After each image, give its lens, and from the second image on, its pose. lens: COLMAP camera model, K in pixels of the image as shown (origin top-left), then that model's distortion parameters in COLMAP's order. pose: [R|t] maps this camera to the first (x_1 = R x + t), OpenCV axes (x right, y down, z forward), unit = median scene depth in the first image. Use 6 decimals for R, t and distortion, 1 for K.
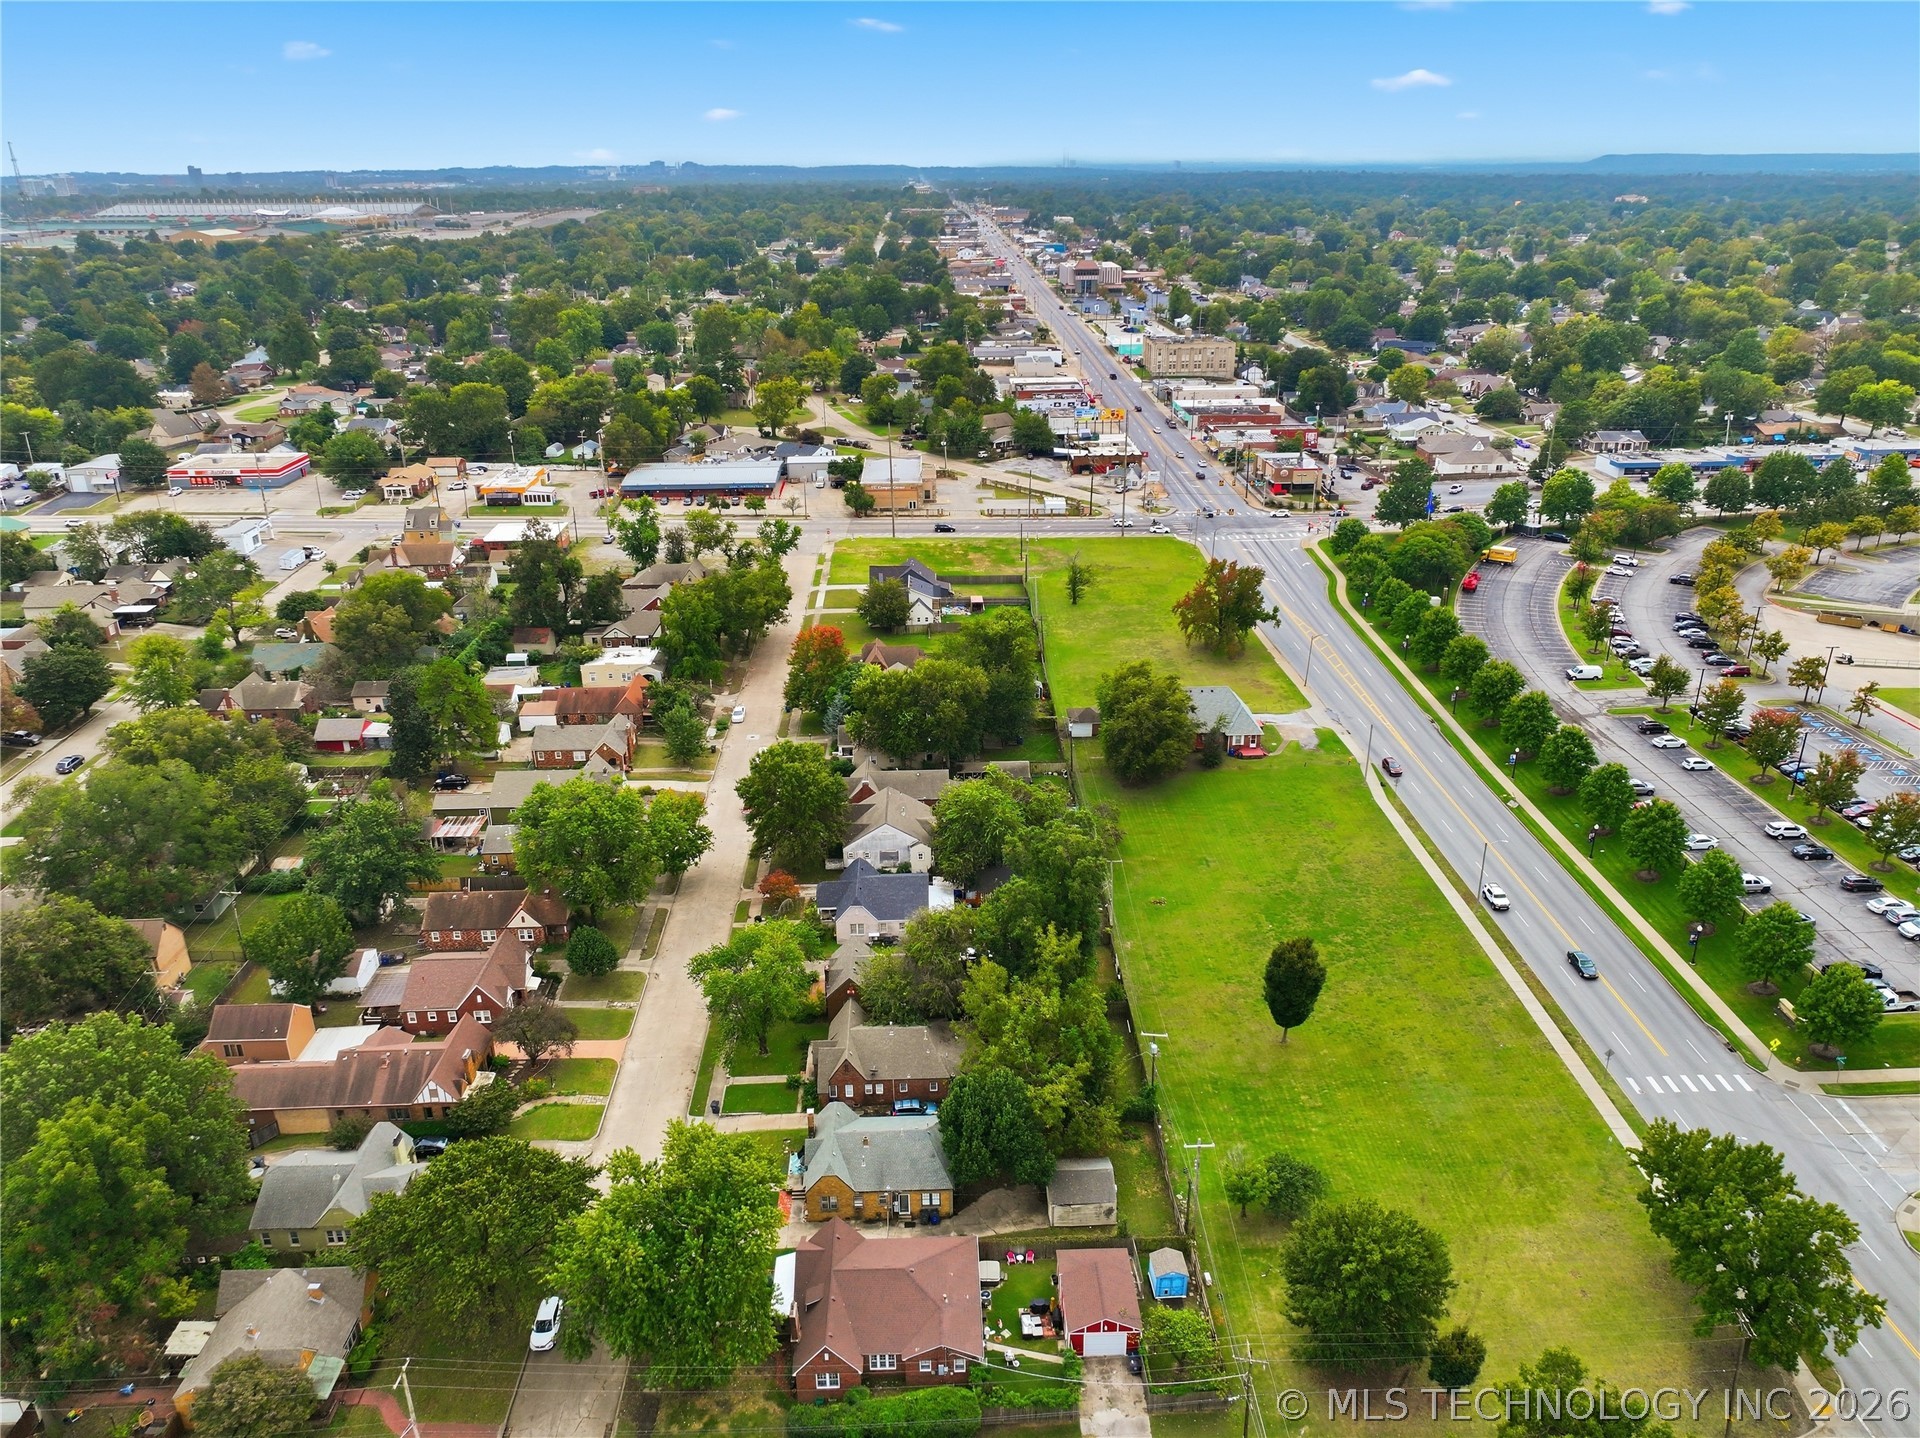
lens RADIAL K [[1337.8, 0, 960.0], [0, 1337.8, 719.0], [0, 0, 1]] dist [0.003547, 0.006272]
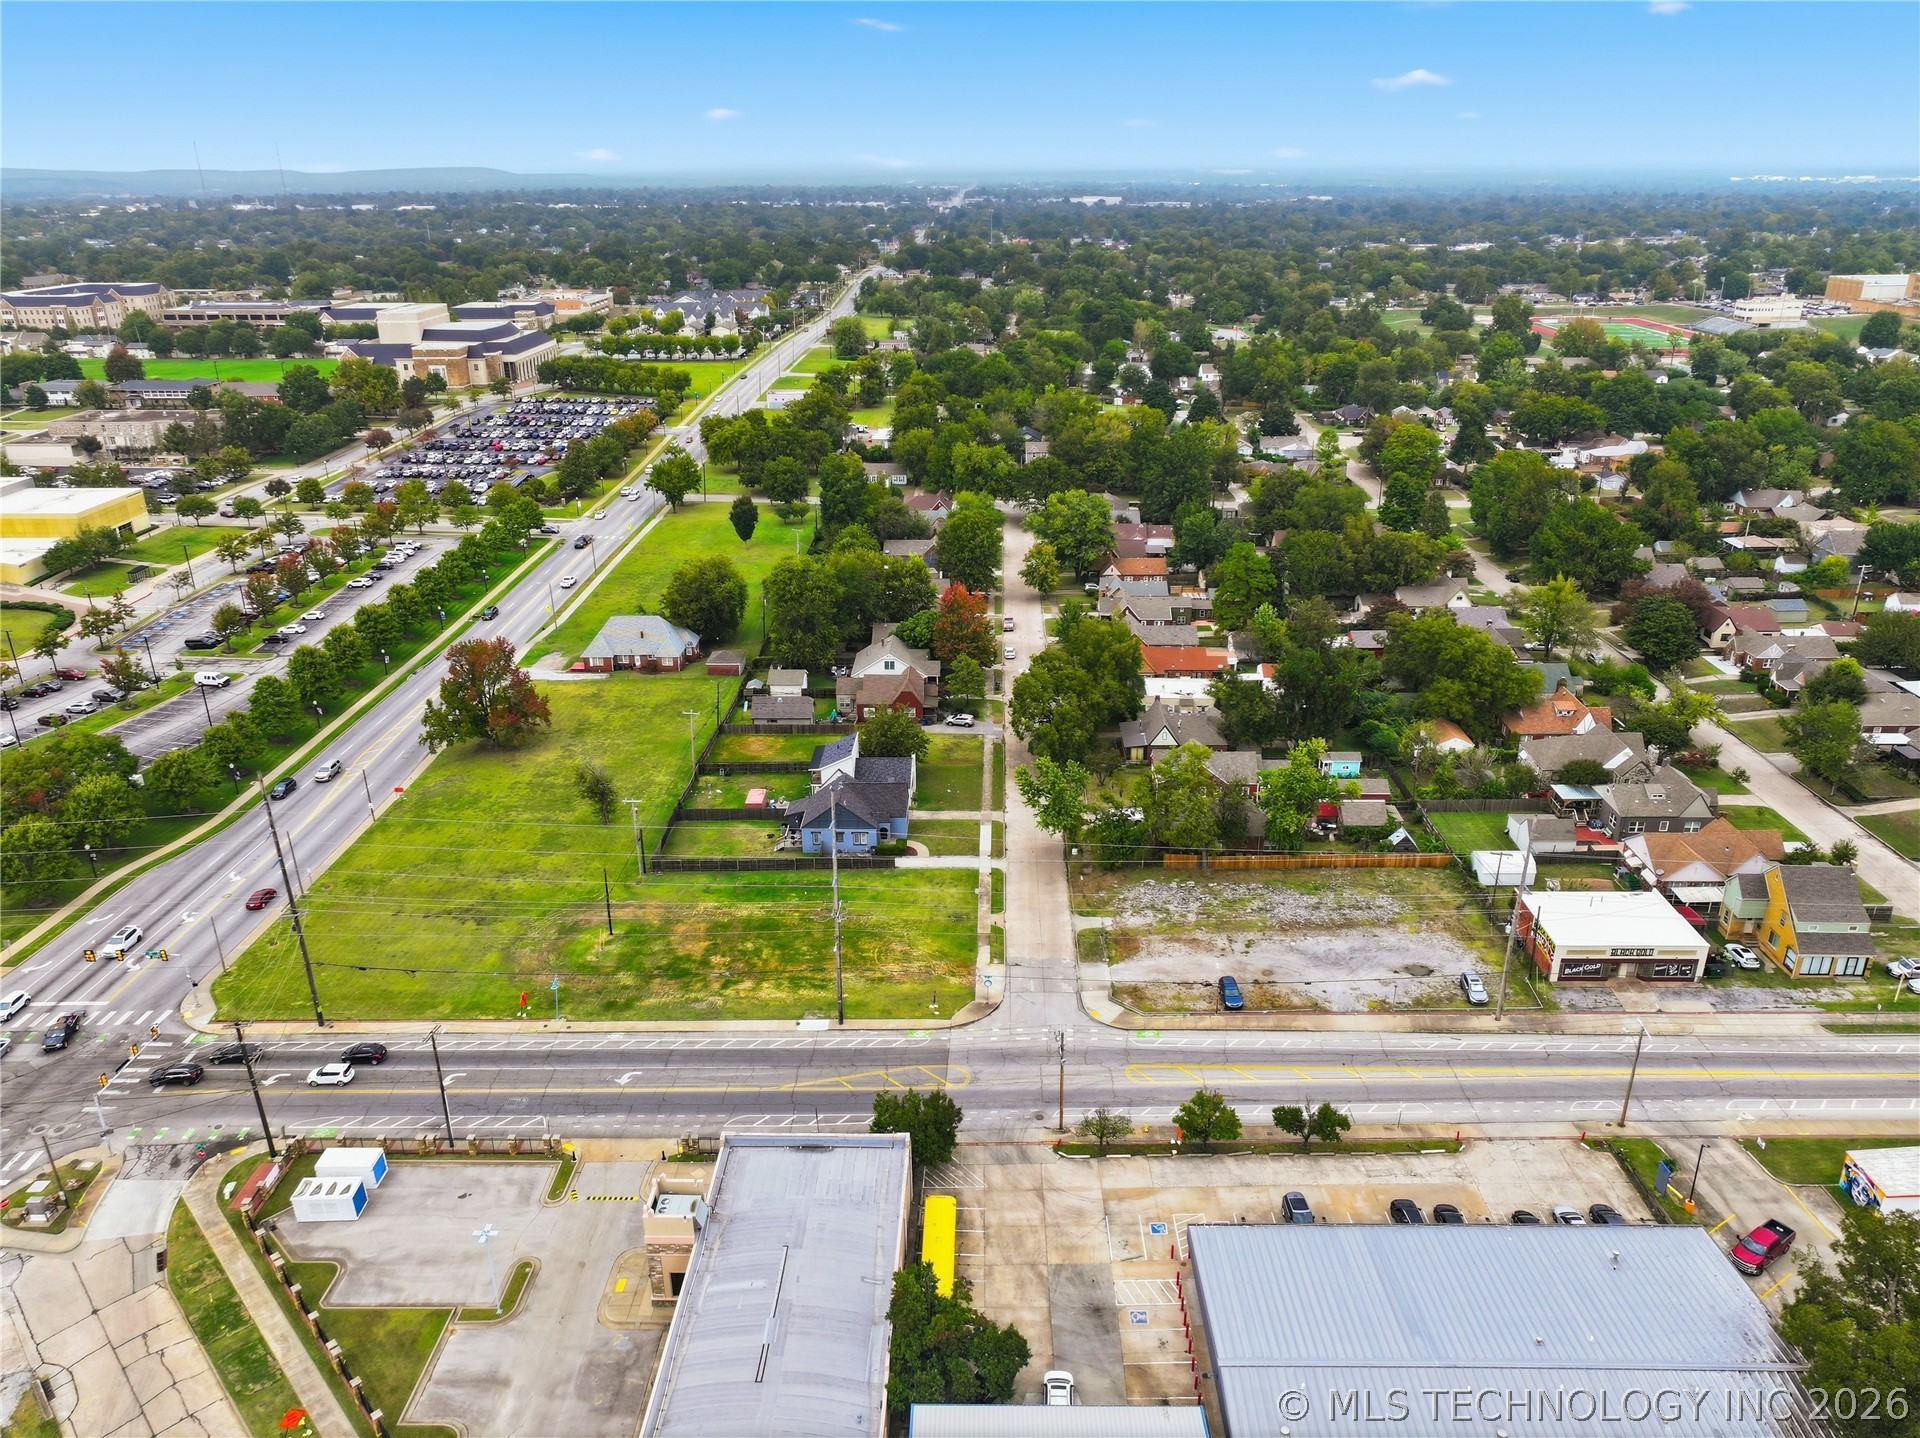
lens RADIAL K [[1337.8, 0, 960.0], [0, 1337.8, 719.0], [0, 0, 1]] dist [0.003547, 0.006272]
pose [[-0.998305, -0.006112, 0.057885, -0.133159], [0.036302, 0.711976, 0.701265, -0.596756], [-0.045499, 0.702177, -0.710547, 1.462045]]
